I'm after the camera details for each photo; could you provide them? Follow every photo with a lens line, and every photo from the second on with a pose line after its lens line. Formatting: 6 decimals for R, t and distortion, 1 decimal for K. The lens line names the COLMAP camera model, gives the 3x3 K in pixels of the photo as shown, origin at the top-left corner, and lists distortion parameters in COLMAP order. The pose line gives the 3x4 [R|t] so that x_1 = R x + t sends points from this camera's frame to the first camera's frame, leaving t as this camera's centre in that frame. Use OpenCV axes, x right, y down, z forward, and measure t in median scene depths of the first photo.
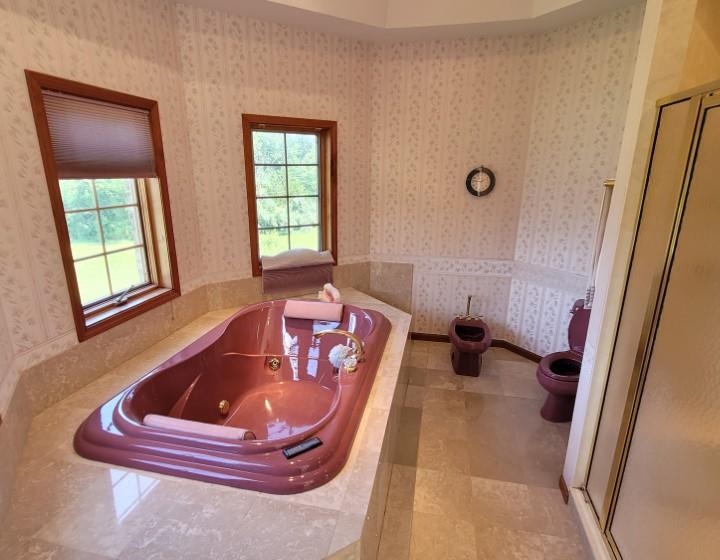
lens RADIAL K [[391.4, 0, 360.6], [0, 391.4, 283.4], [0, 0, 1]] dist [0.005157, -0.001022]
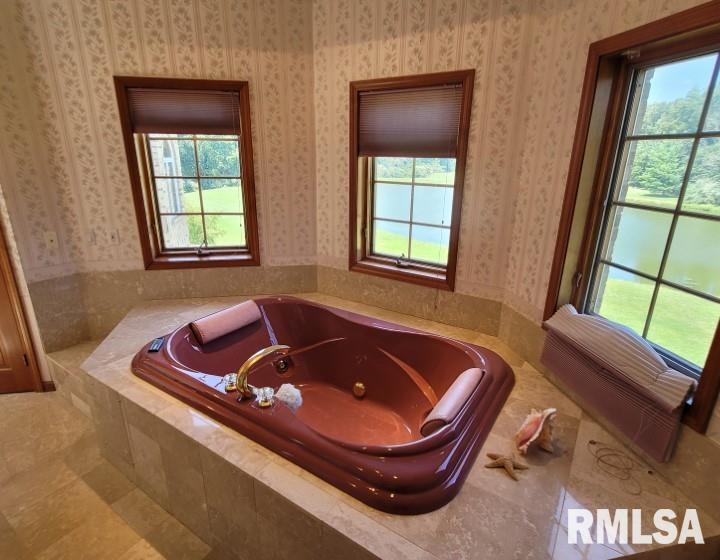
lens RADIAL K [[391.4, 0, 360.6], [0, 391.4, 283.4], [0, 0, 1]] dist [0.005157, -0.001022]
pose [[-0.367401, 0.294854, -0.882087, 0.495668], [-0.268295, 0.874499, 0.404066, -0.355895], [0.890525, 0.385114, -0.242184, 1.240806]]
